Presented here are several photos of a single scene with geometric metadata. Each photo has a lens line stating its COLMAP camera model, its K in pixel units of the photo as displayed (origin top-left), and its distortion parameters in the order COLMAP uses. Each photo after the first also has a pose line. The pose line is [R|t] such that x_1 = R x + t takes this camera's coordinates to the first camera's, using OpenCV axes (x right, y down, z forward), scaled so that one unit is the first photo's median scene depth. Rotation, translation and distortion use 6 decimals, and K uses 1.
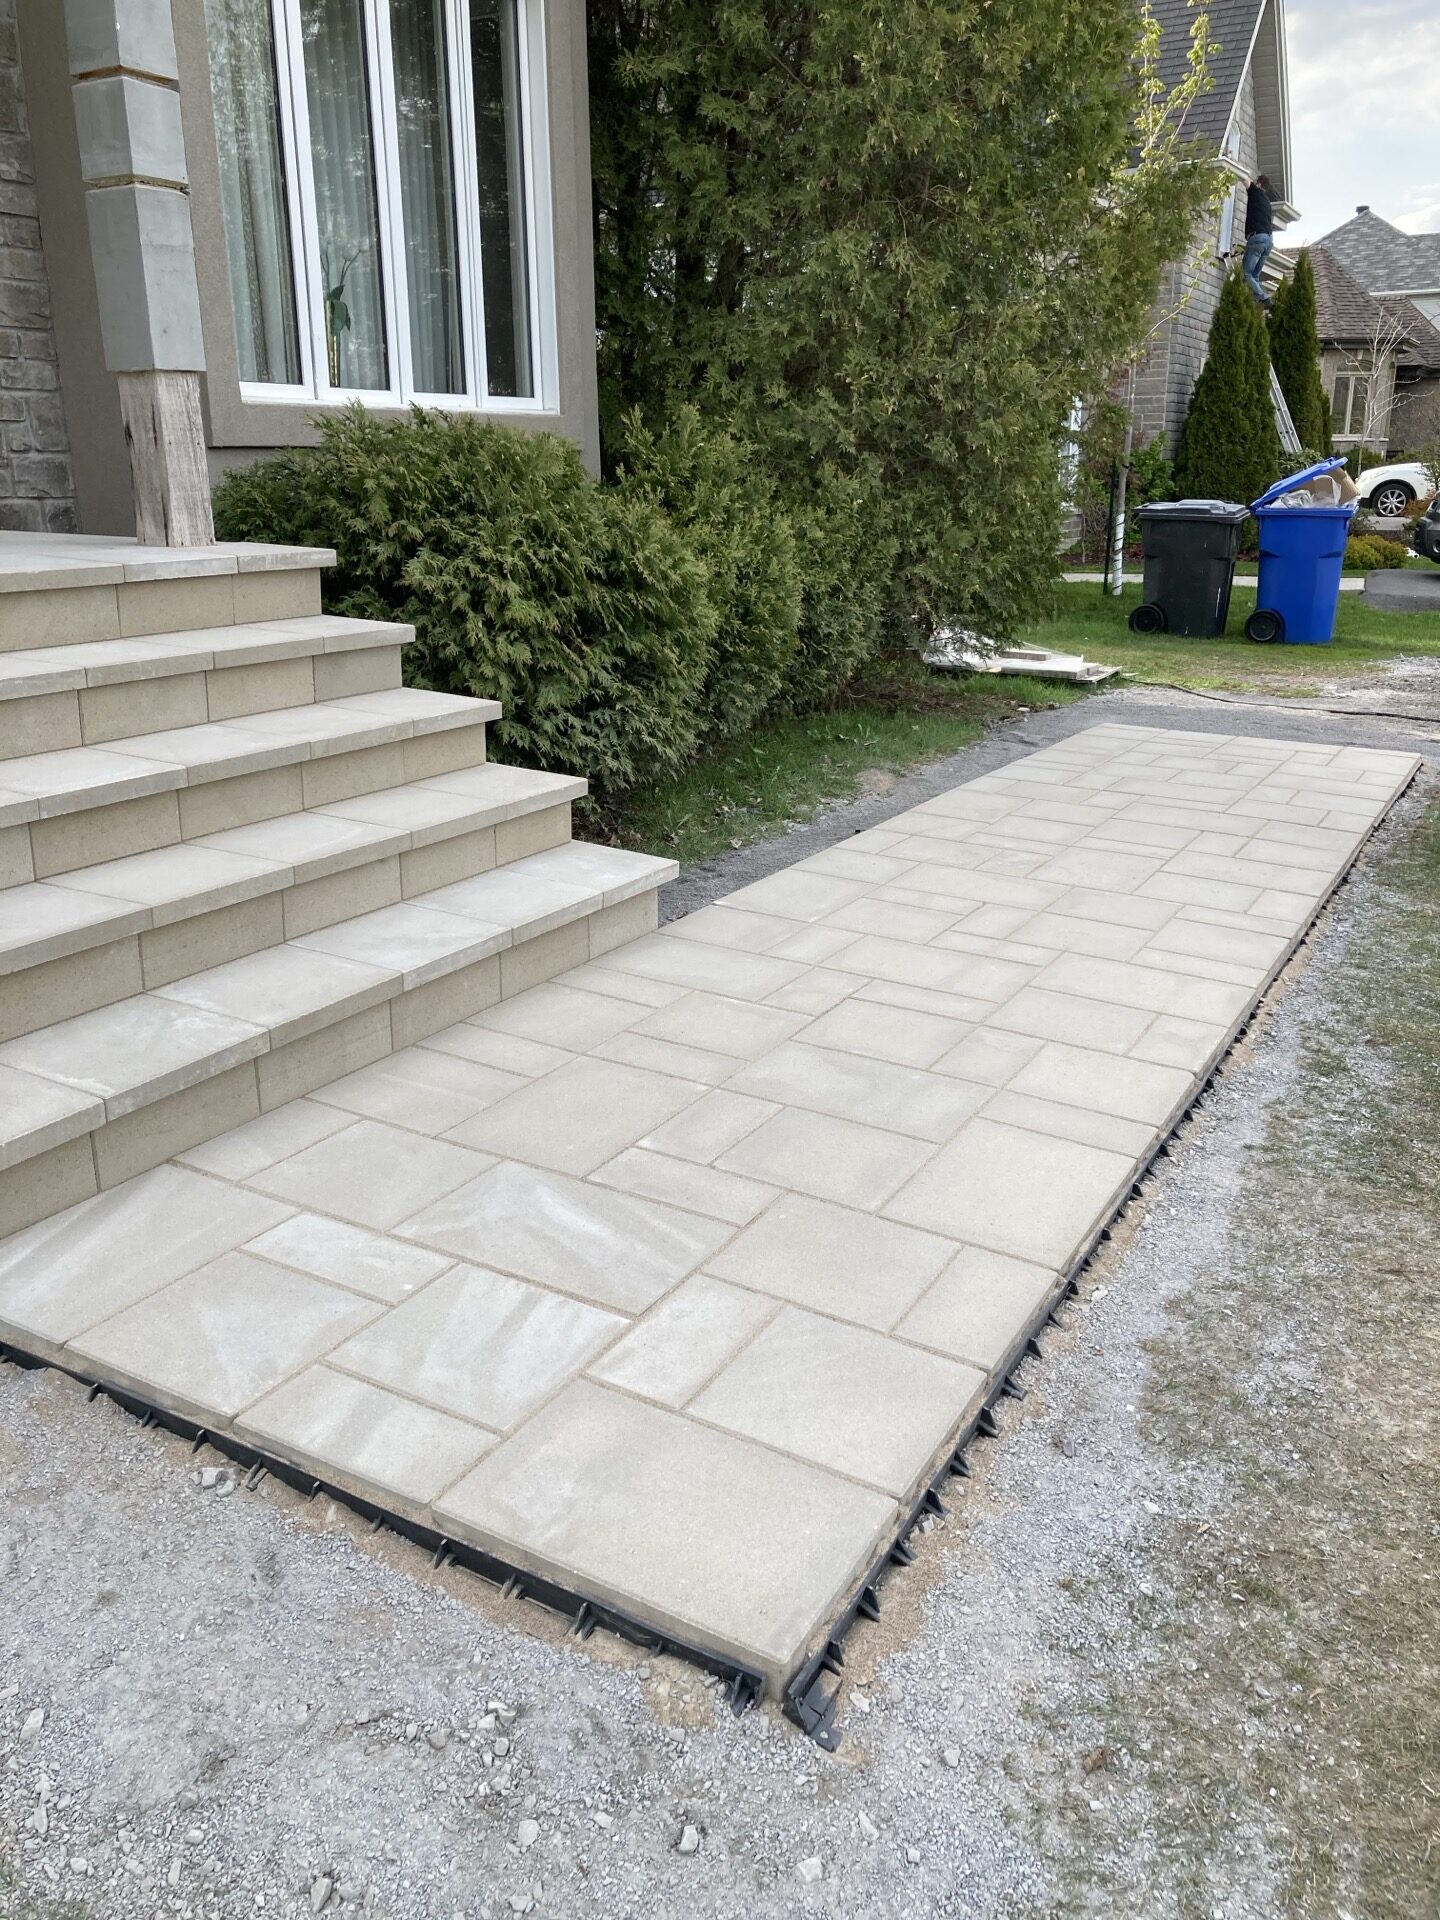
lens RADIAL K [[1545.9, 0, 717.5], [0, 1545.9, 963.5], [0, 0, 1]] dist [0.031399, -0.027036]
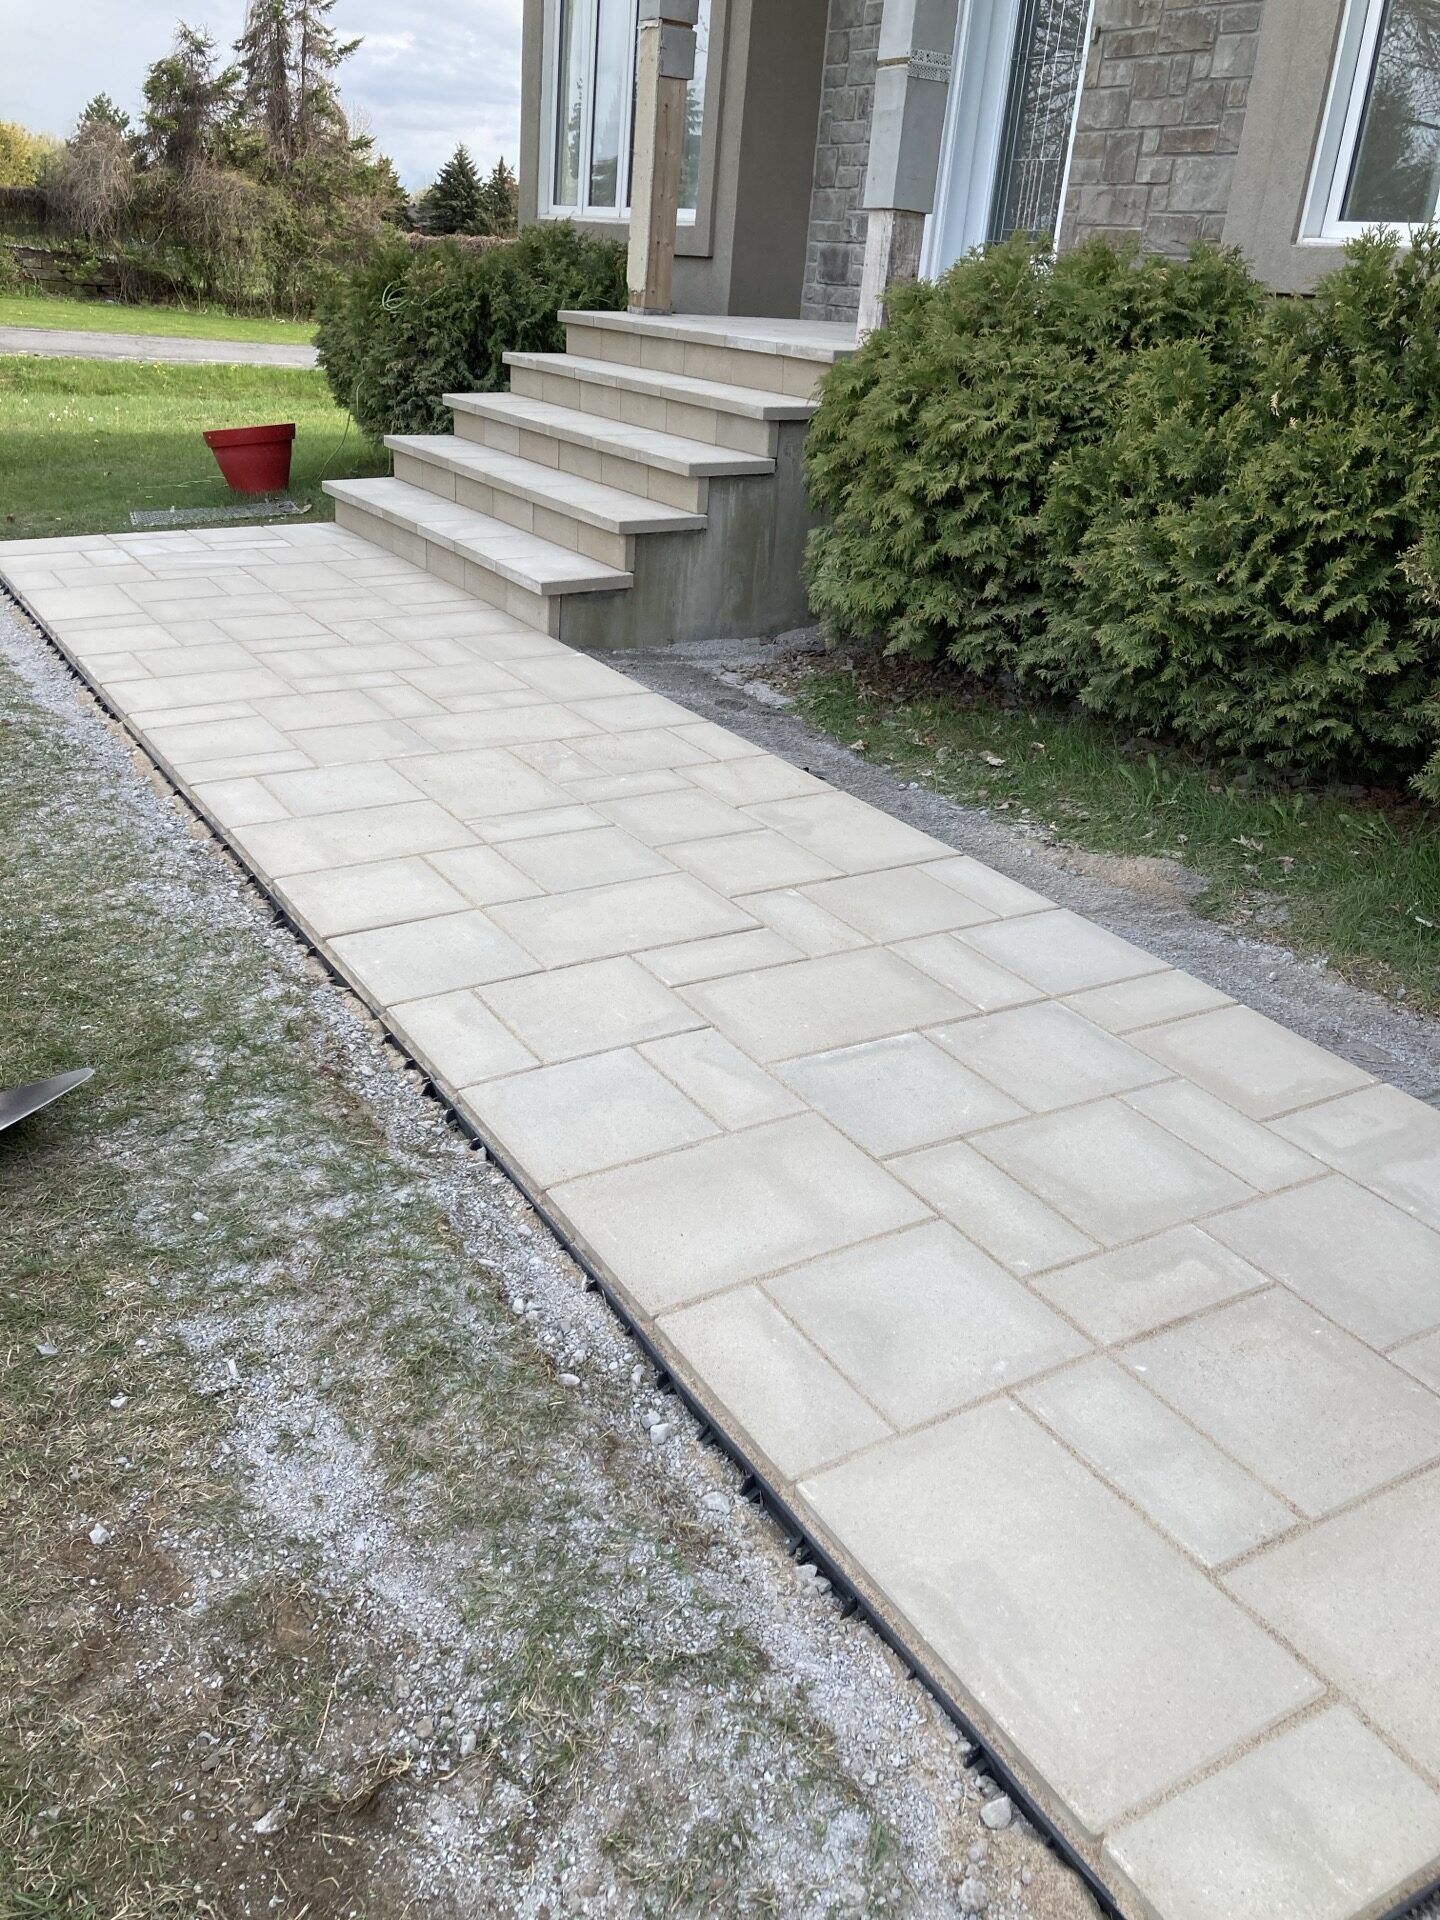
lens RADIAL K [[1545.9, 0, 715.9], [0, 1545.9, 965.5], [0, 0, 1]] dist [0.031399, -0.027036]
pose [[-0.498937, 0.317628, -0.806333, 1.290029], [-0.331814, 0.789504, 0.516317, -0.656966], [0.800600, 0.525163, -0.288520, 2.074437]]
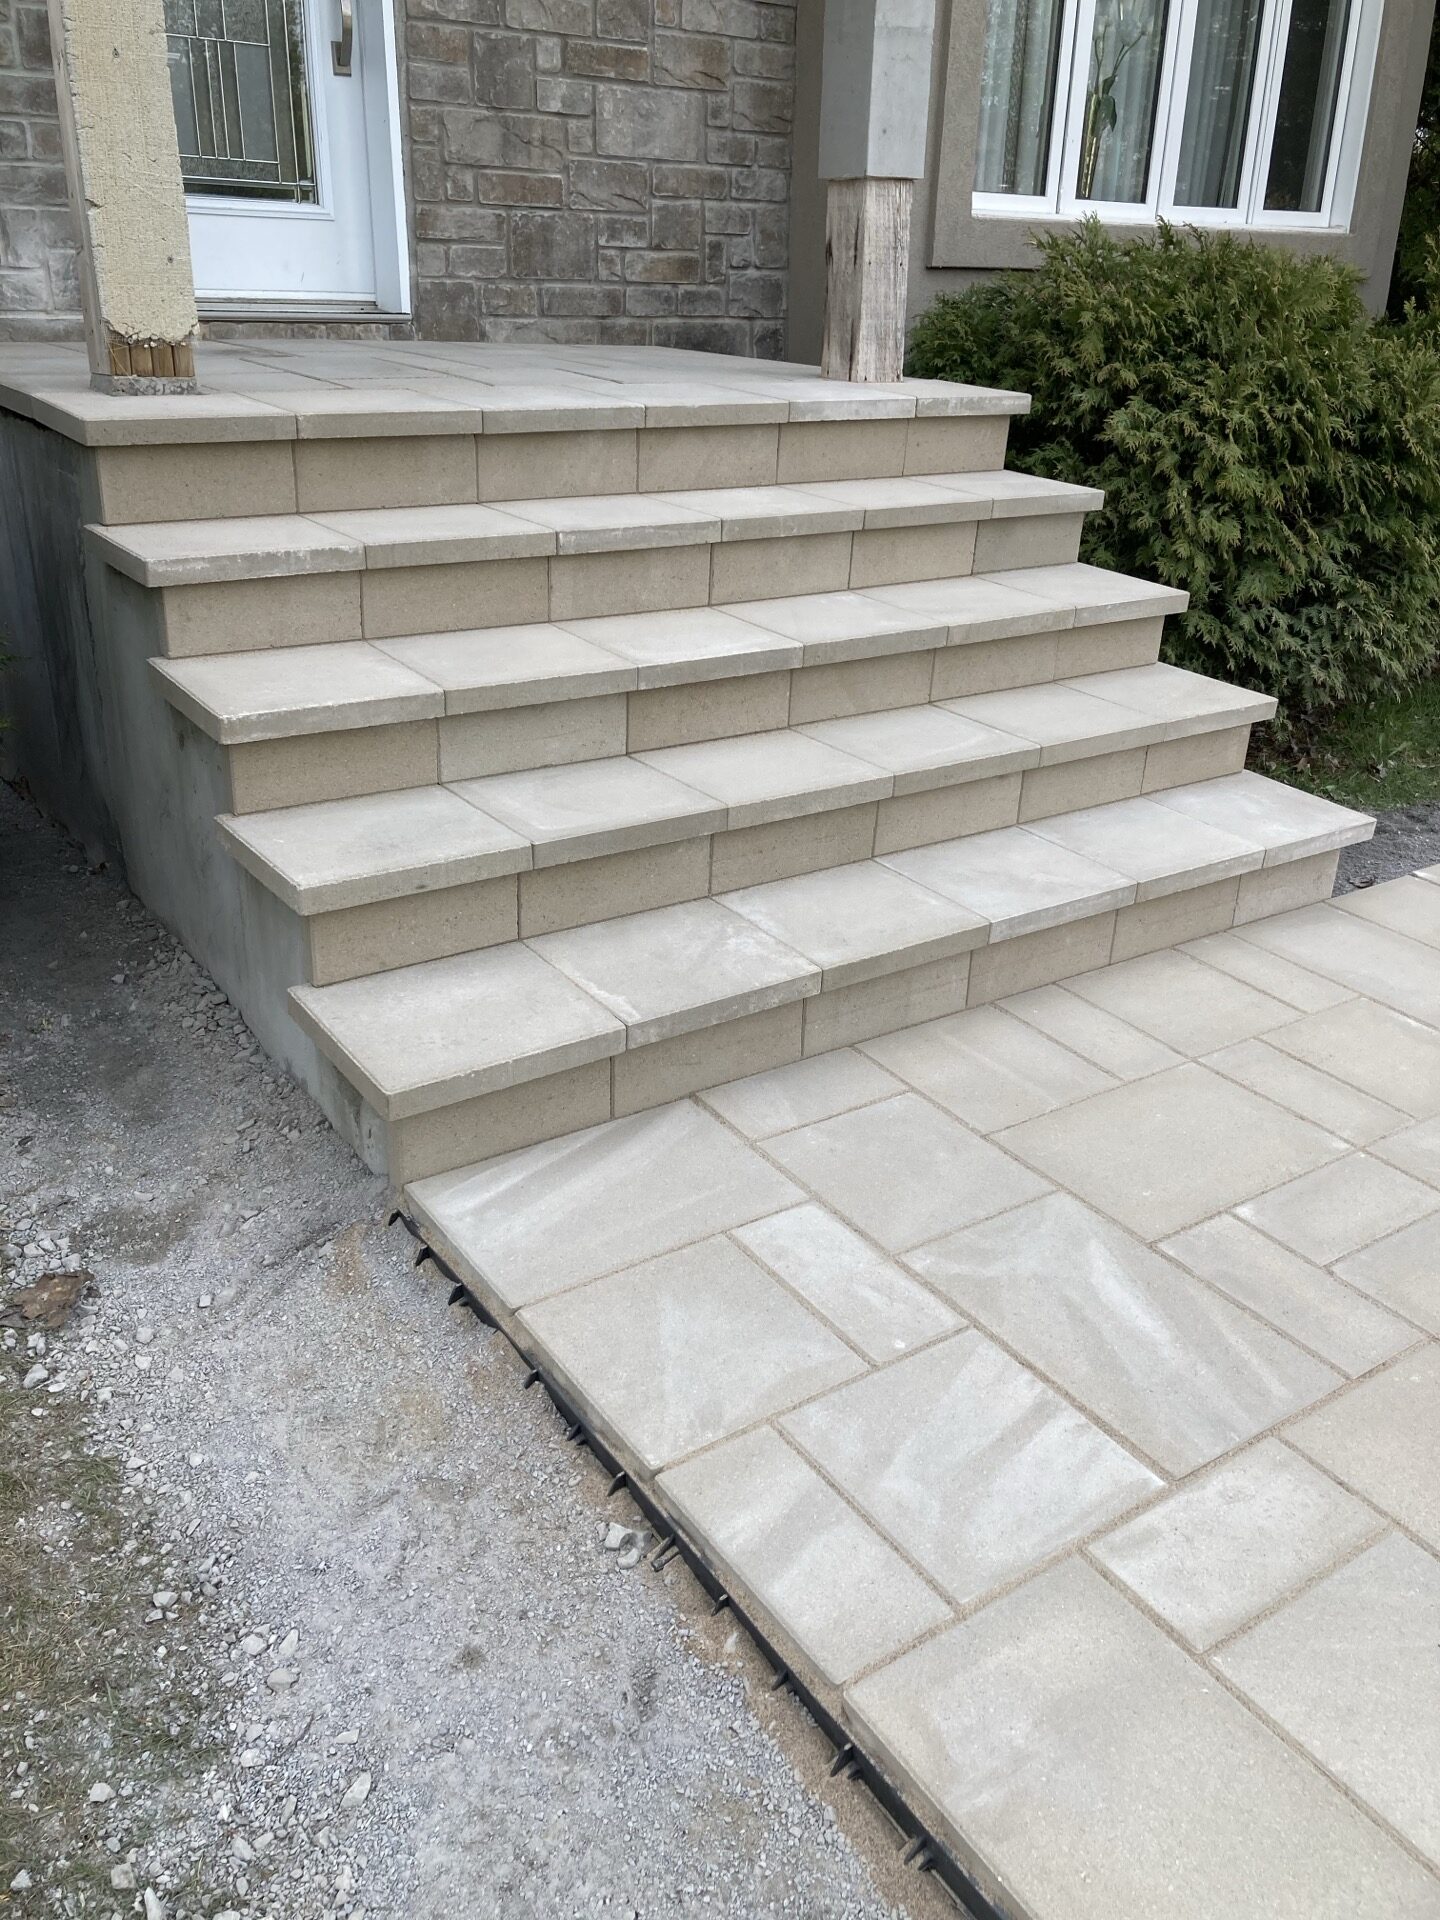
lens RADIAL K [[1545.9, 0, 719.5], [0, 1545.9, 954.1], [0, 0, 1]] dist [0.031399, -0.027036]
pose [[0.899810, 0.196704, -0.389421, -0.005389], [-0.158389, 0.978977, 0.128520, -0.060451], [0.406514, -0.053964, 0.912049, 0.165324]]
